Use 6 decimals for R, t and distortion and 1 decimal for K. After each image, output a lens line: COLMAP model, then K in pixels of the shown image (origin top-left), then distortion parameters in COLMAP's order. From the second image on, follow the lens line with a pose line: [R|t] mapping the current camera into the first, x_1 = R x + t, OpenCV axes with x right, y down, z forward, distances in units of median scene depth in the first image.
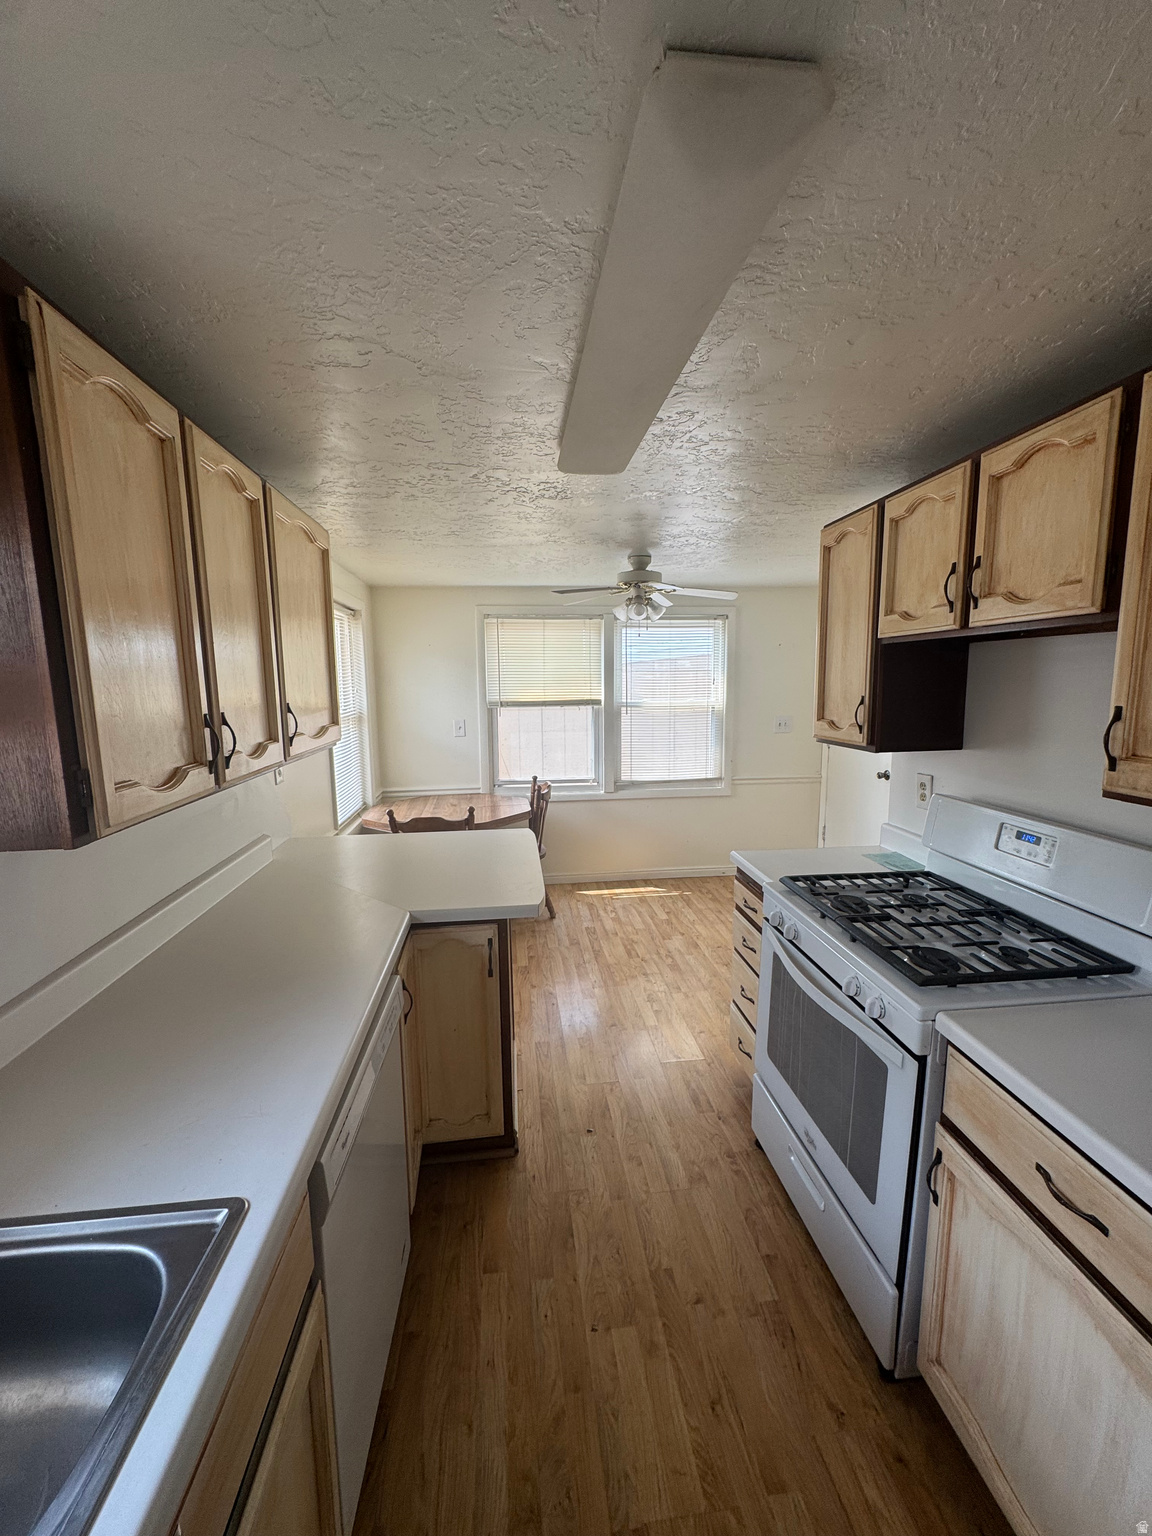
lens RADIAL K [[613.3, 0, 574.1], [0, 613.3, 766.6], [0, 0, 1]] dist [-0.003960, 0.000777]
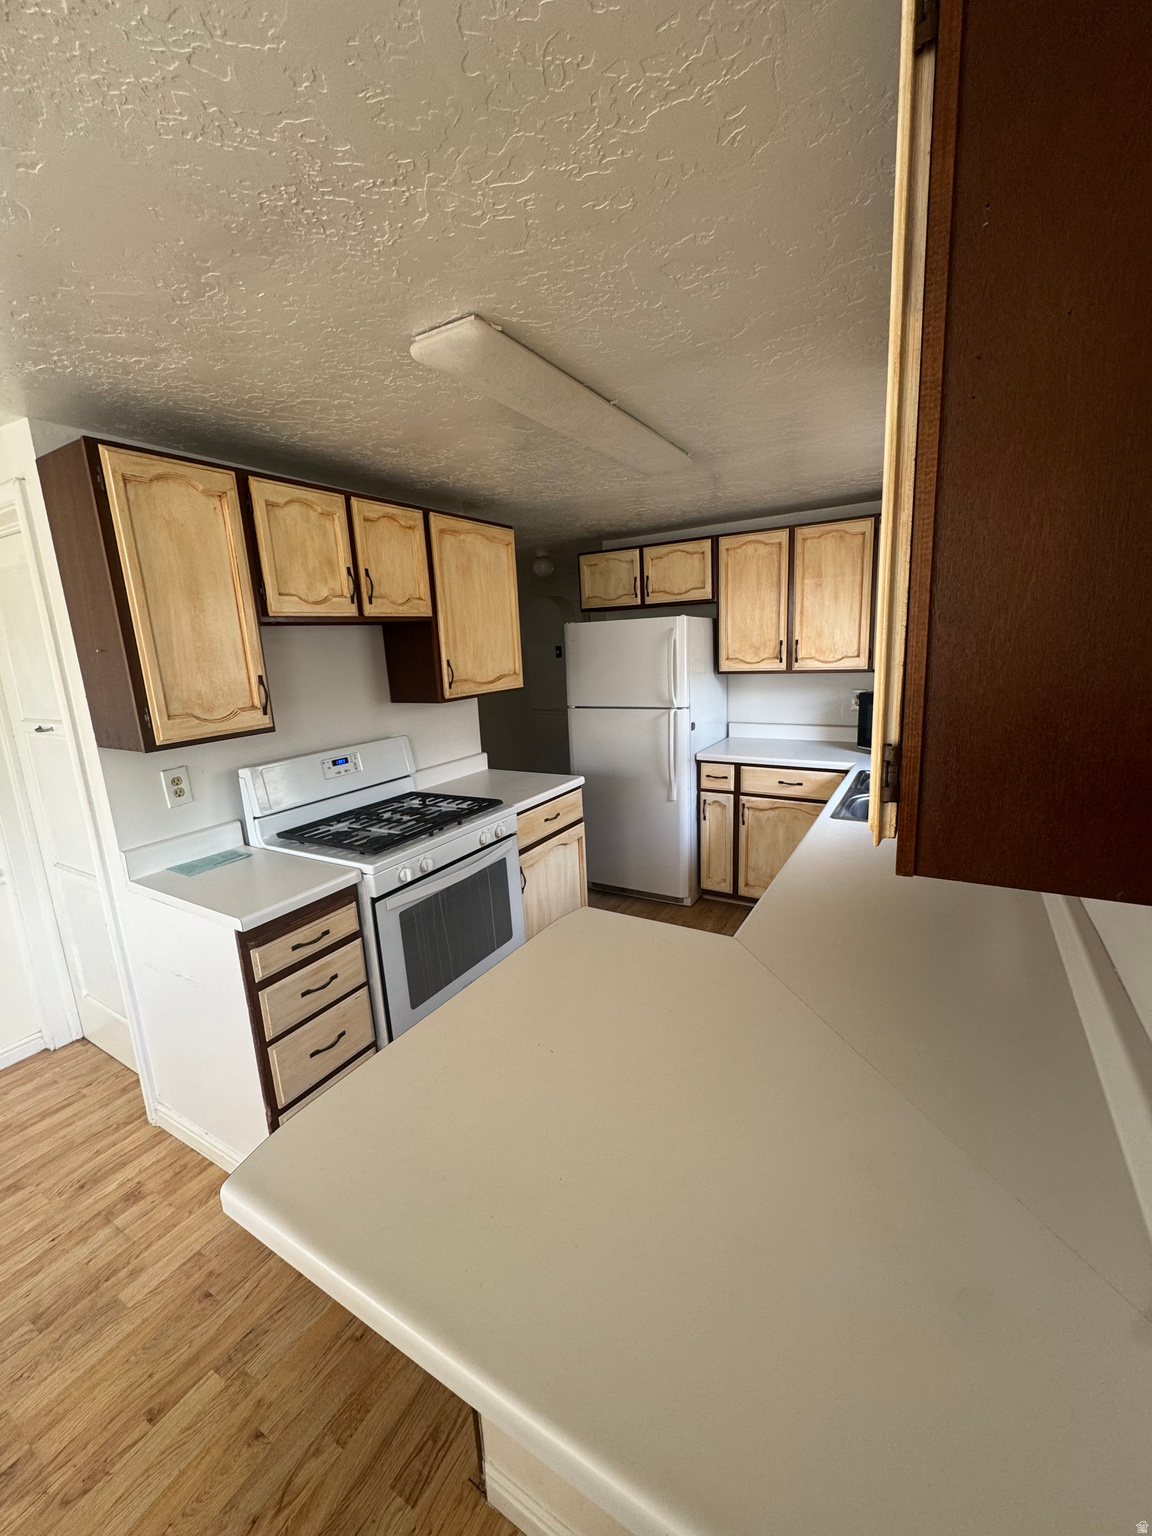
lens RADIAL K [[613.3, 0, 576.1], [0, 613.3, 768.3], [0, 0, 1]] dist [-0.003960, 0.000777]
pose [[-0.798529, -0.072870, 0.597529, -0.552765], [0.142750, 0.941406, 0.305576, -0.220626], [-0.584785, 0.329309, -0.741338, 1.612115]]
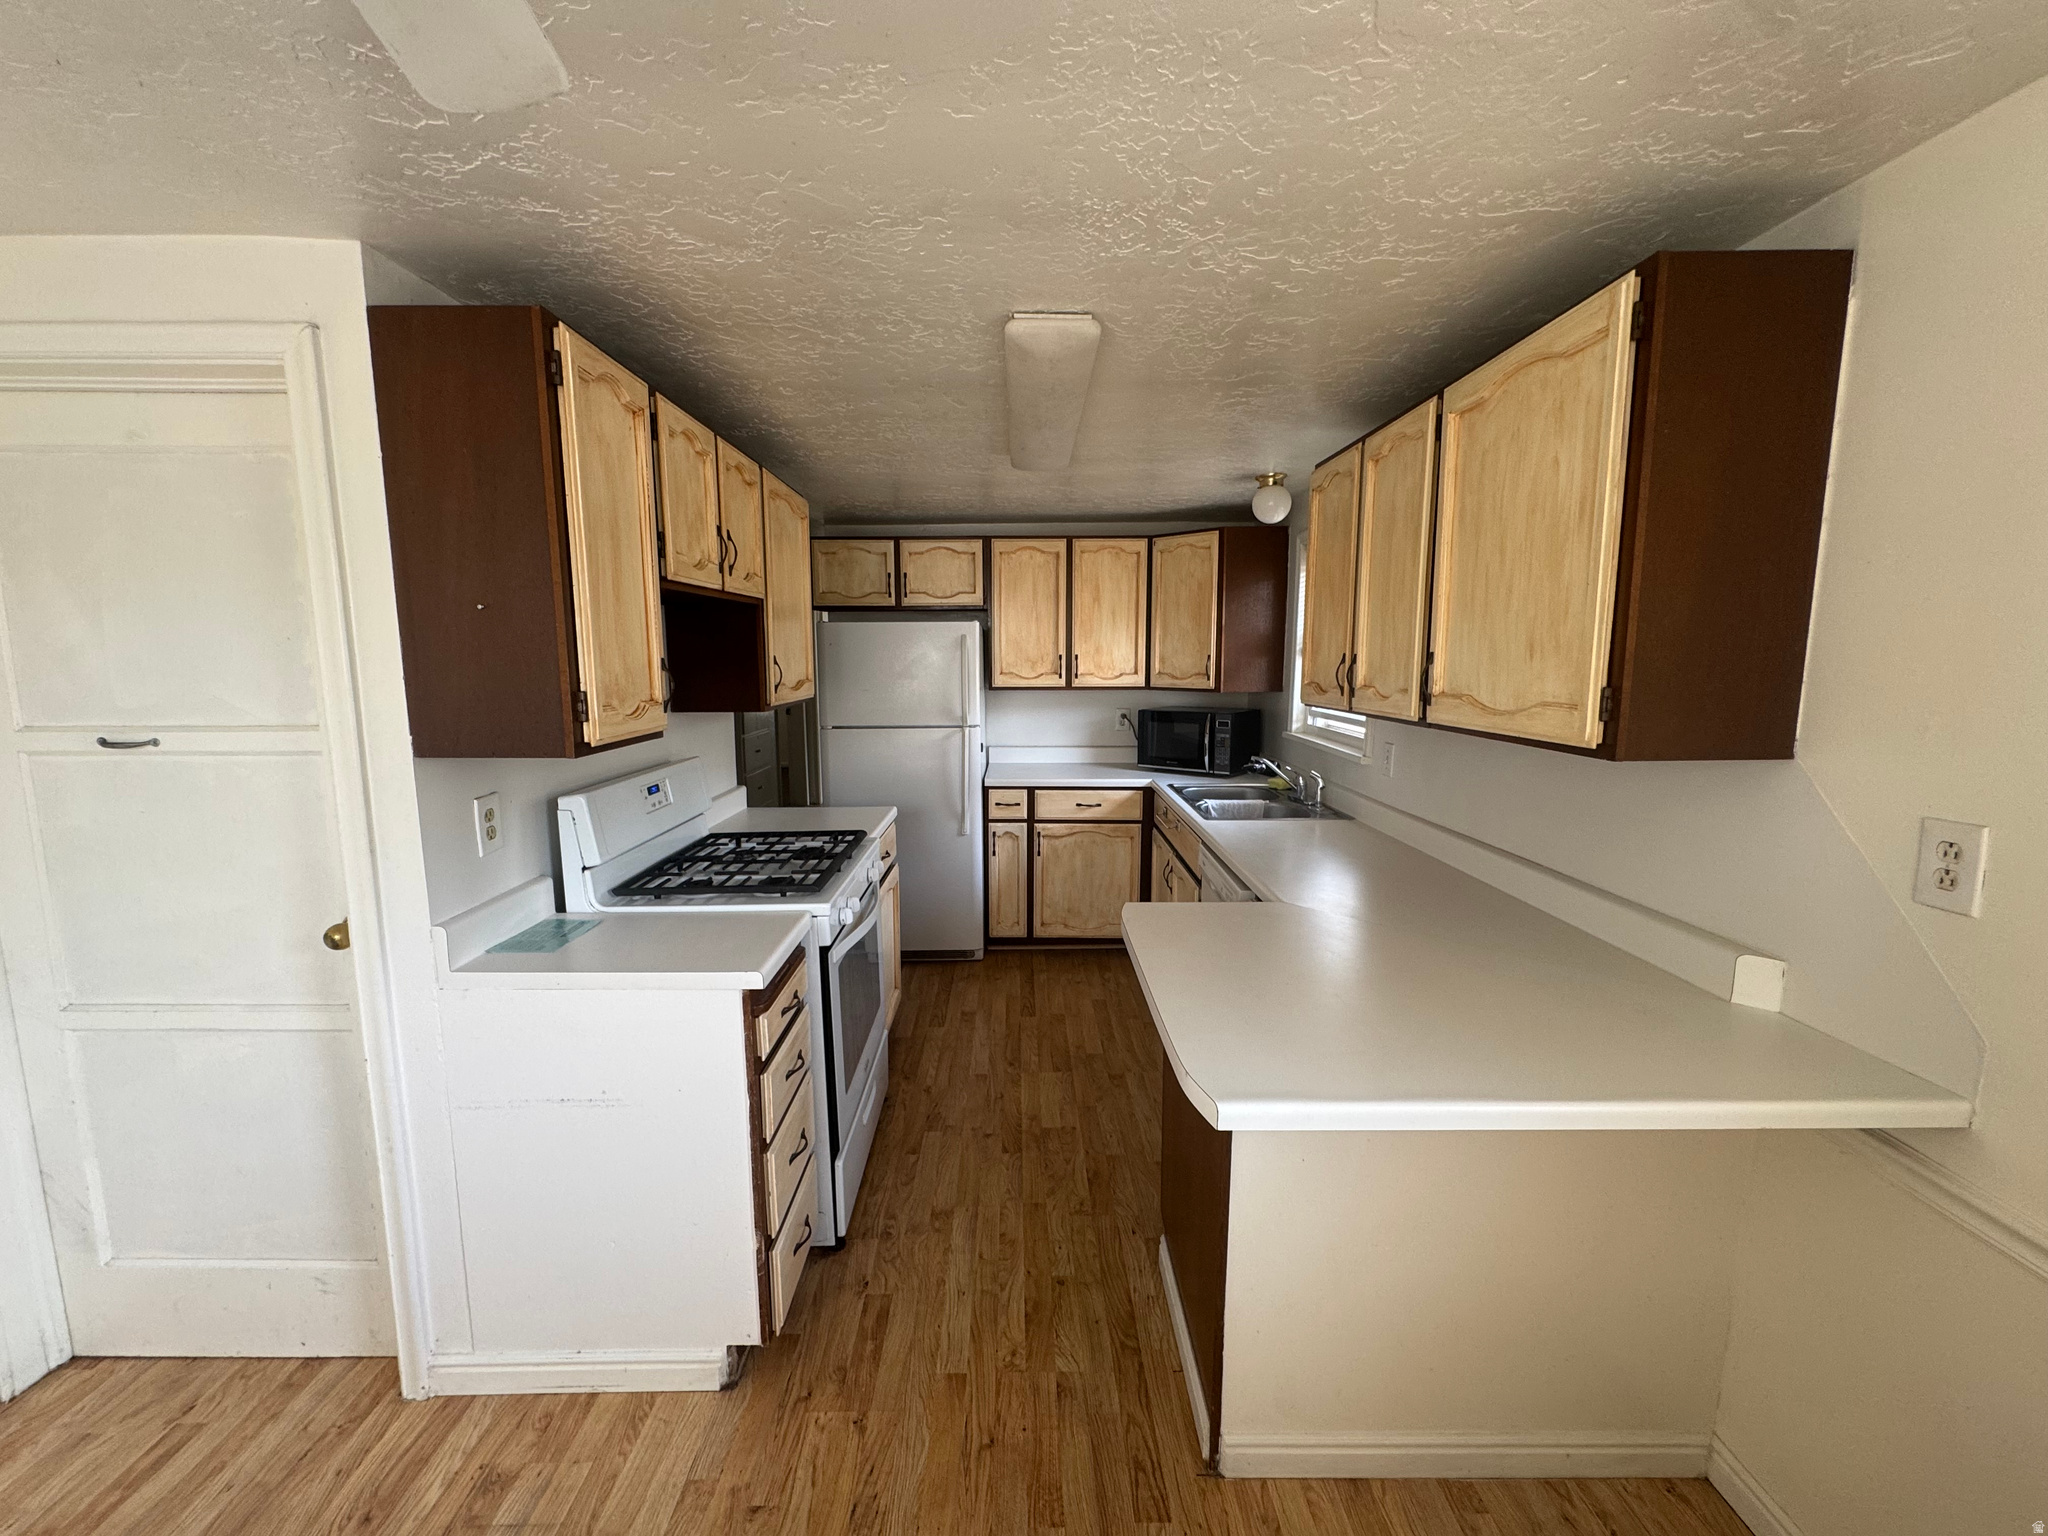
lens RADIAL K [[817.7, 0, 1024.2], [0, 817.7, 769.8], [0, 0, 1]] dist [-0.003960, 0.000777]
pose [[-0.994959, 0.002000, 0.100261, -0.033054], [0.029889, 0.960274, 0.277454, -0.262366], [-0.095723, 0.279052, -0.955493, 2.066442]]
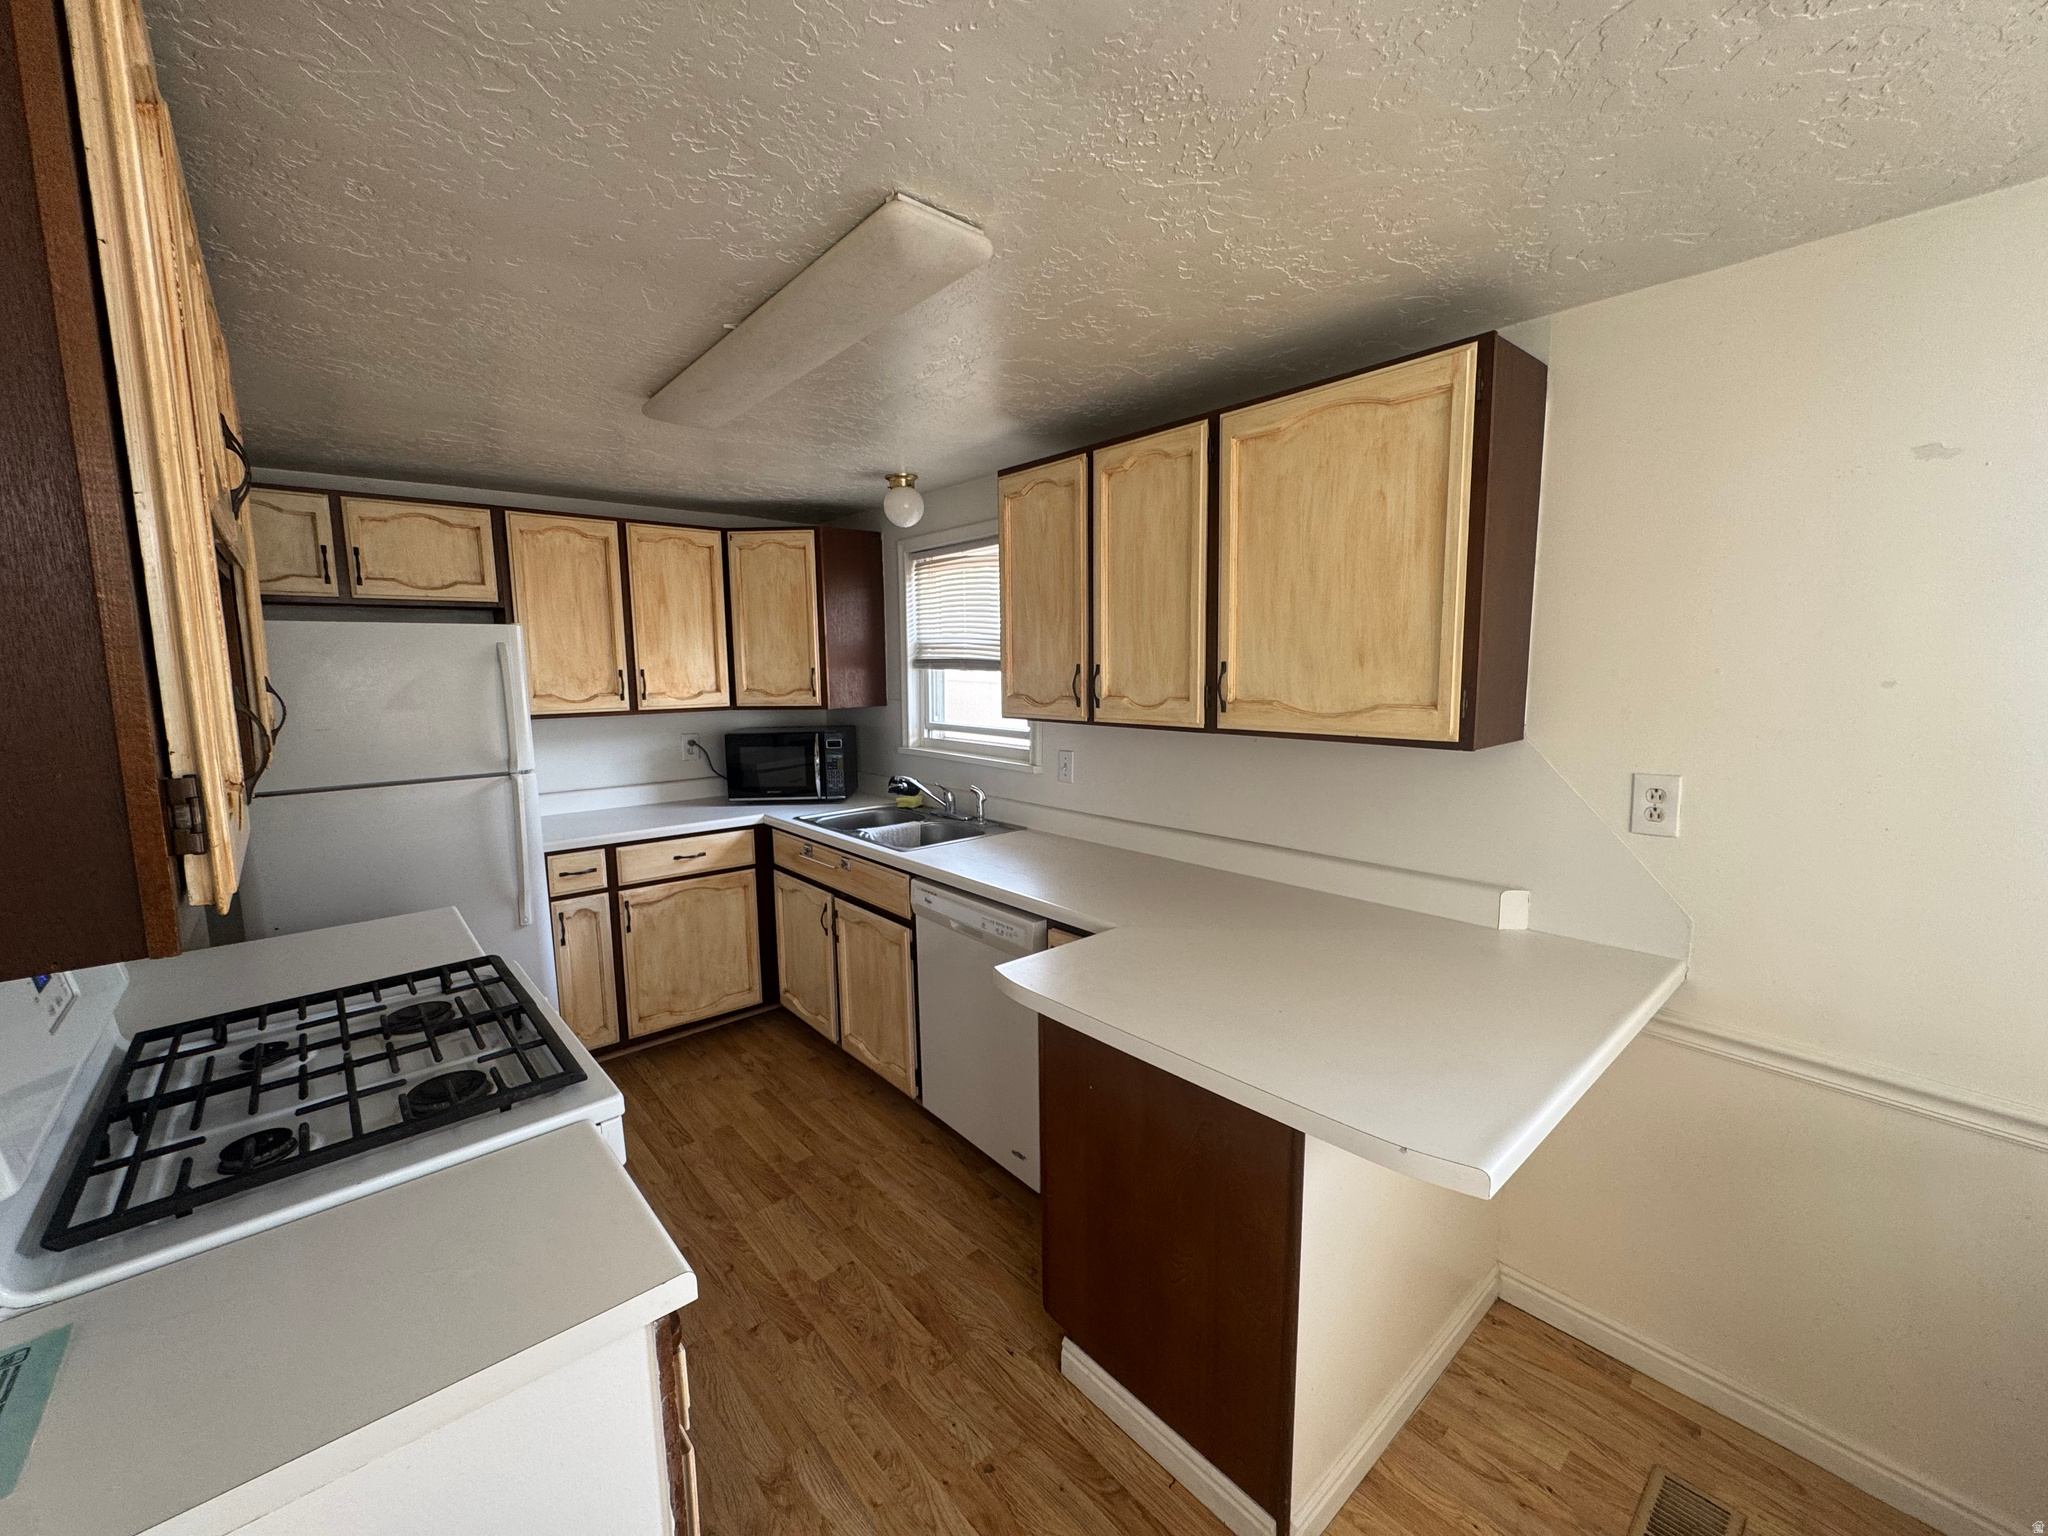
lens RADIAL K [[817.7, 0, 1025.8], [0, 817.7, 769.0], [0, 0, 1]] dist [-0.003960, 0.000777]
pose [[-0.816969, 0.097154, -0.568438, 0.417905], [-0.059443, 0.966269, 0.250582, -0.222294], [0.573609, 0.238507, -0.783637, 1.721081]]
